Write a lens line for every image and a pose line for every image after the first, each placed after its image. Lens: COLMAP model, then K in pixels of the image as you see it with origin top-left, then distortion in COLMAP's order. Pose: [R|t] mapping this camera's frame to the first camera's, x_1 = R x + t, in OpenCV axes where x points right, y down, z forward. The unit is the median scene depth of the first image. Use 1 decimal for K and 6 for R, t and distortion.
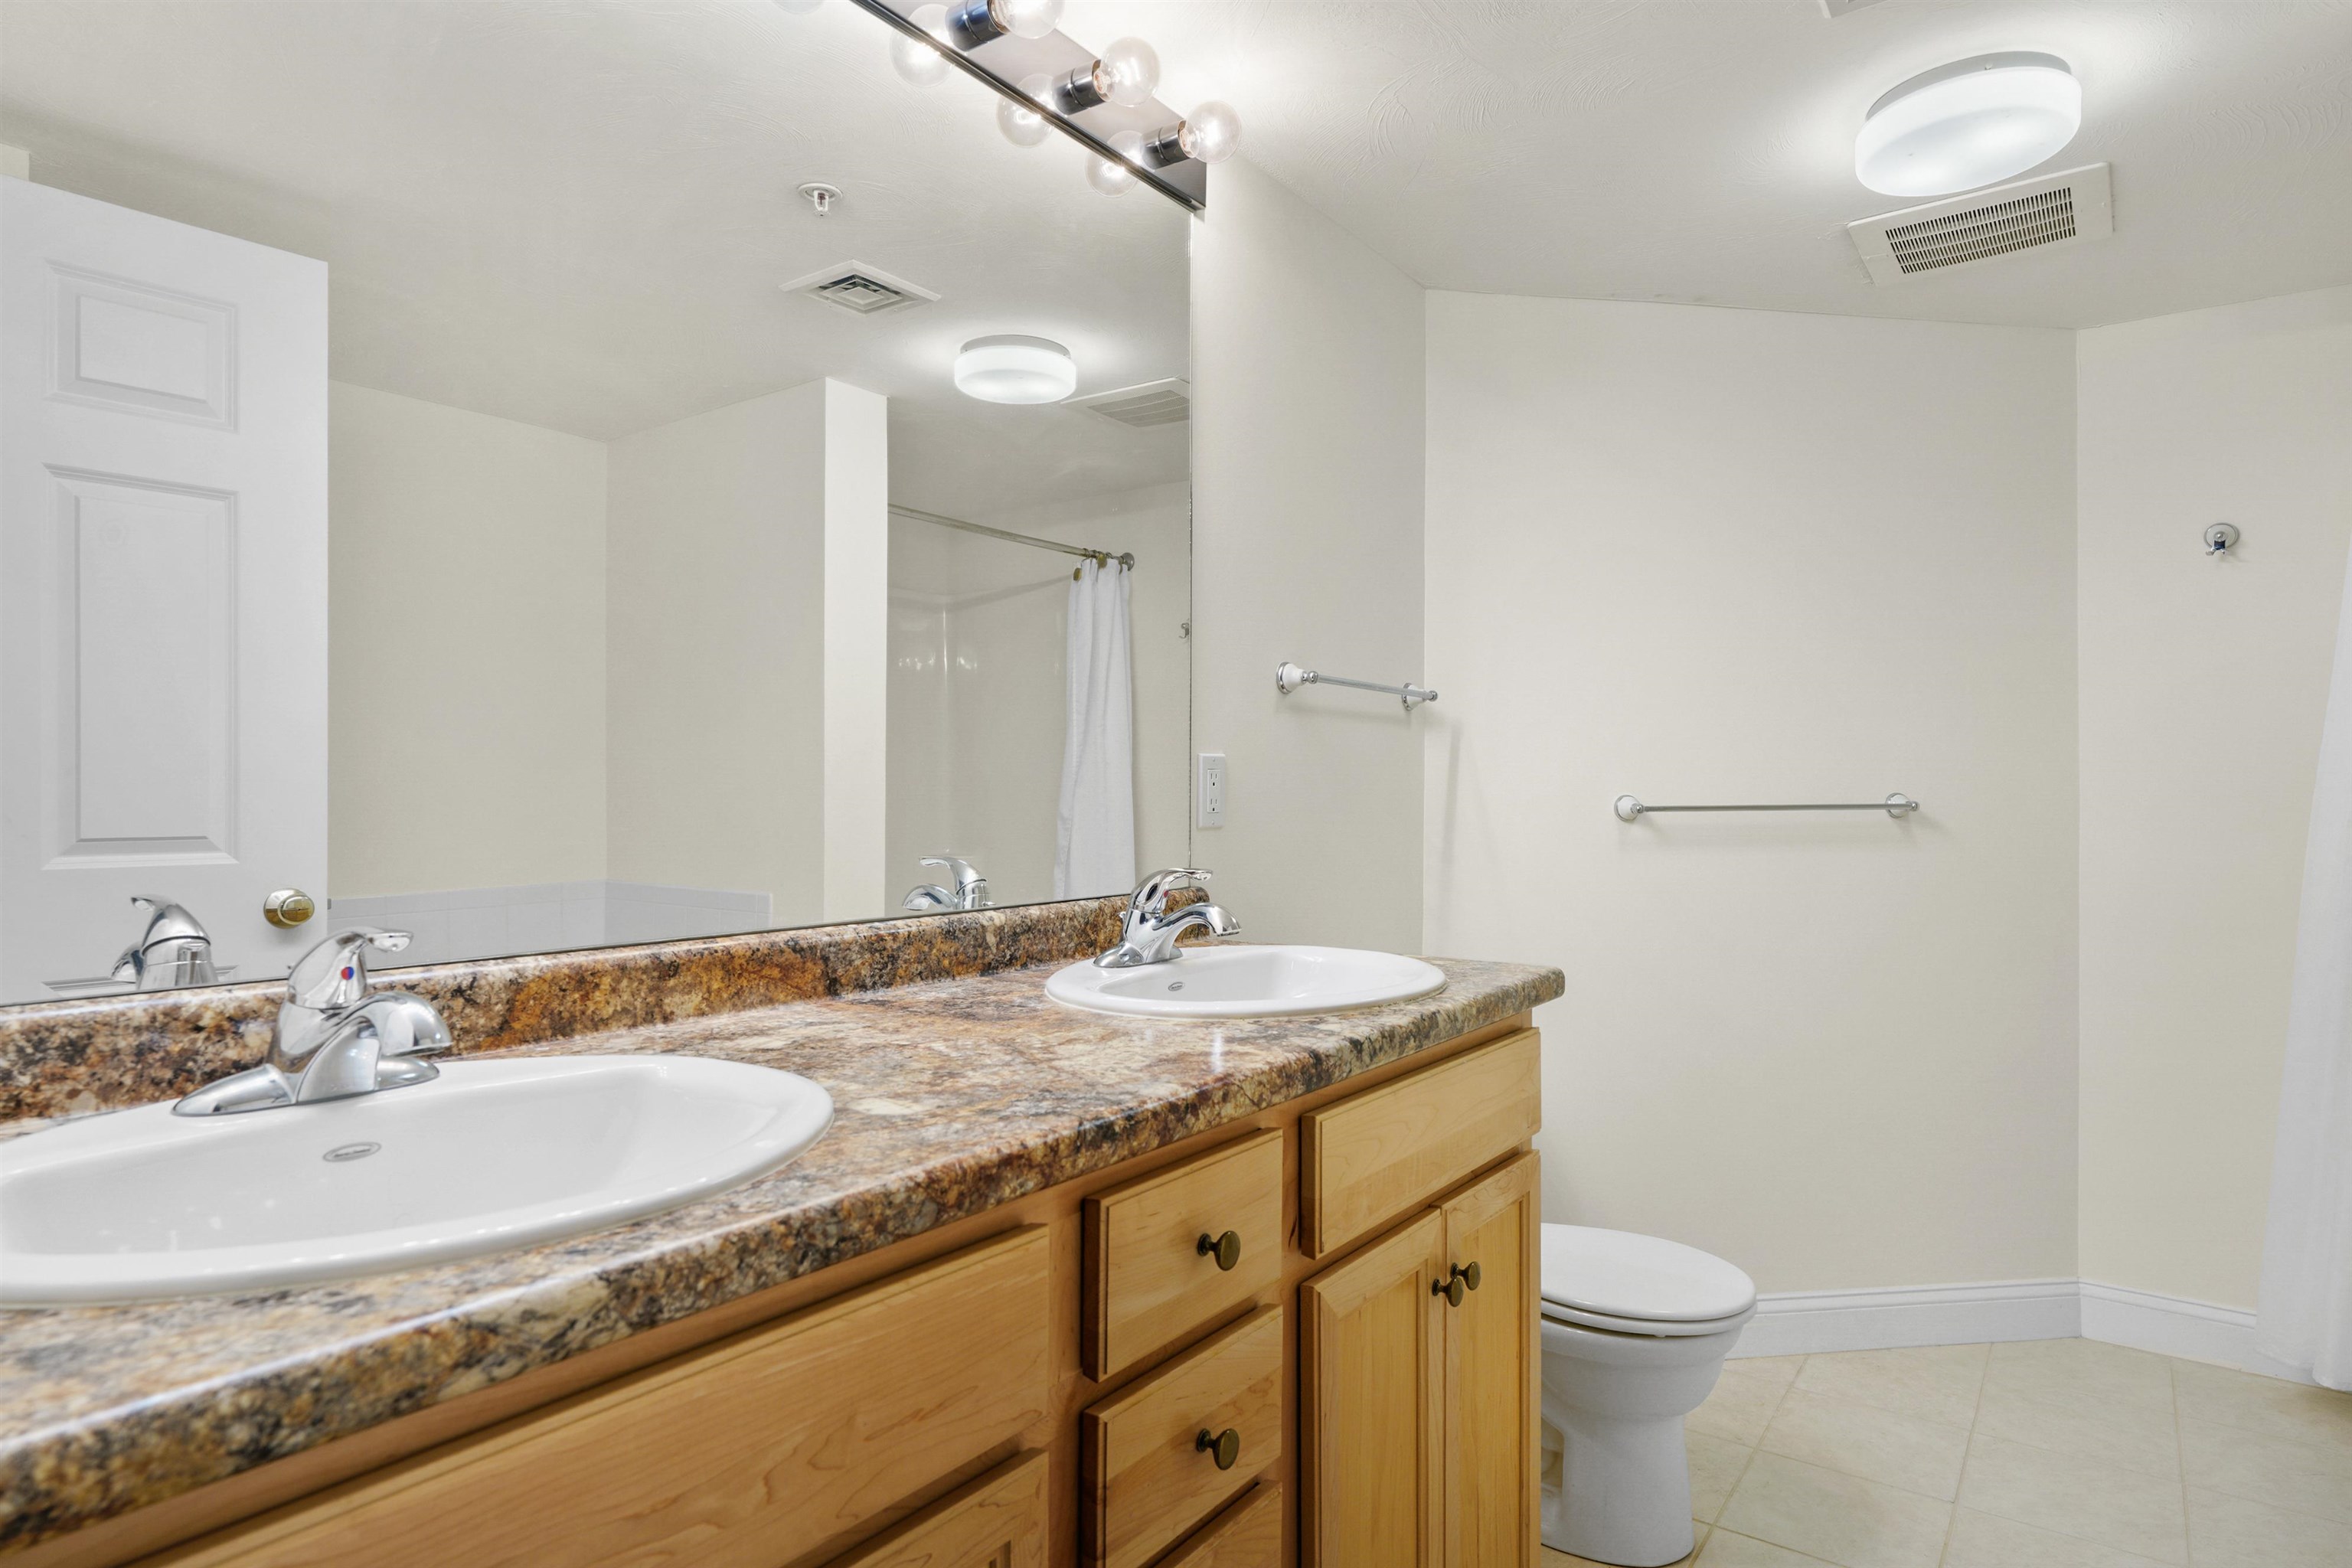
lens RADIAL K [[1293.3, 0, 1179.0], [0, 1293.3, 781.5], [0, 0, 1]] dist [-0.003986, 0.000001]
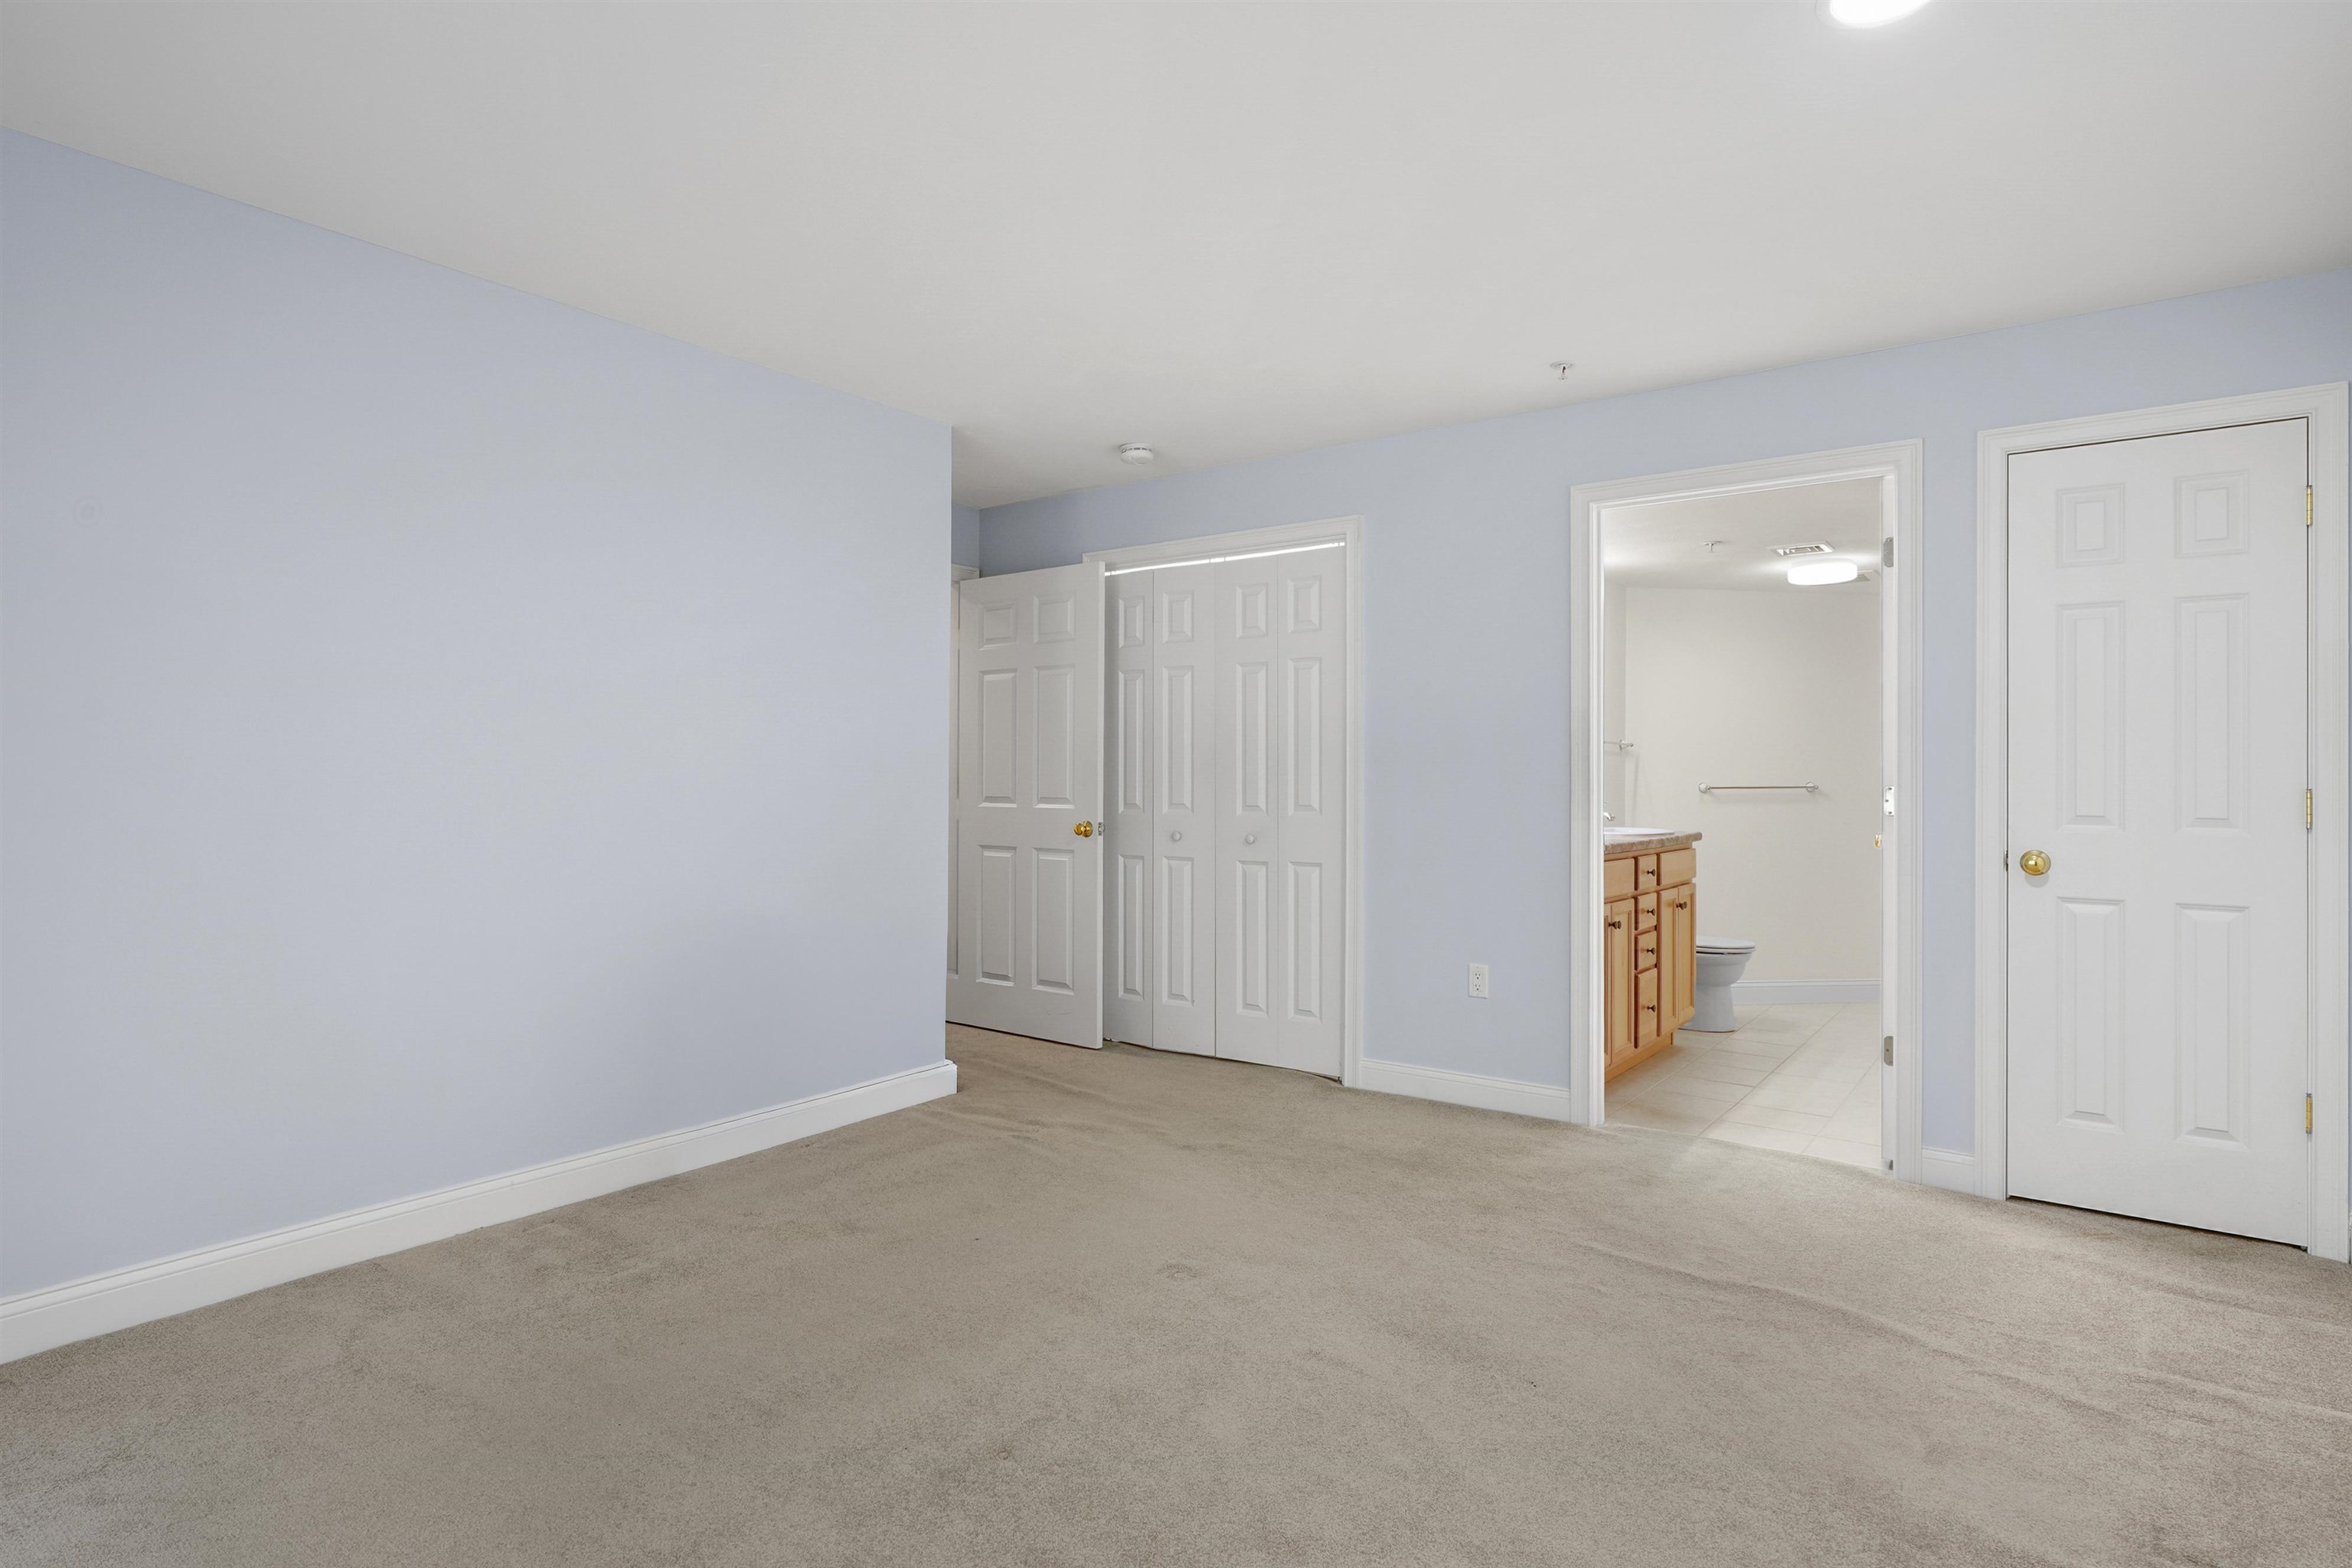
lens RADIAL K [[1209.9, 0, 1165.3], [0, 1209.9, 776.9], [0, 0, 1]] dist [-0.005165, -0.000382]
pose [[0.999844, 0.002062, -0.017539, -0.800376], [-0.002142, 0.999988, -0.004517, 0.014245], [0.017529, 0.004554, 0.999836, -1.670740]]
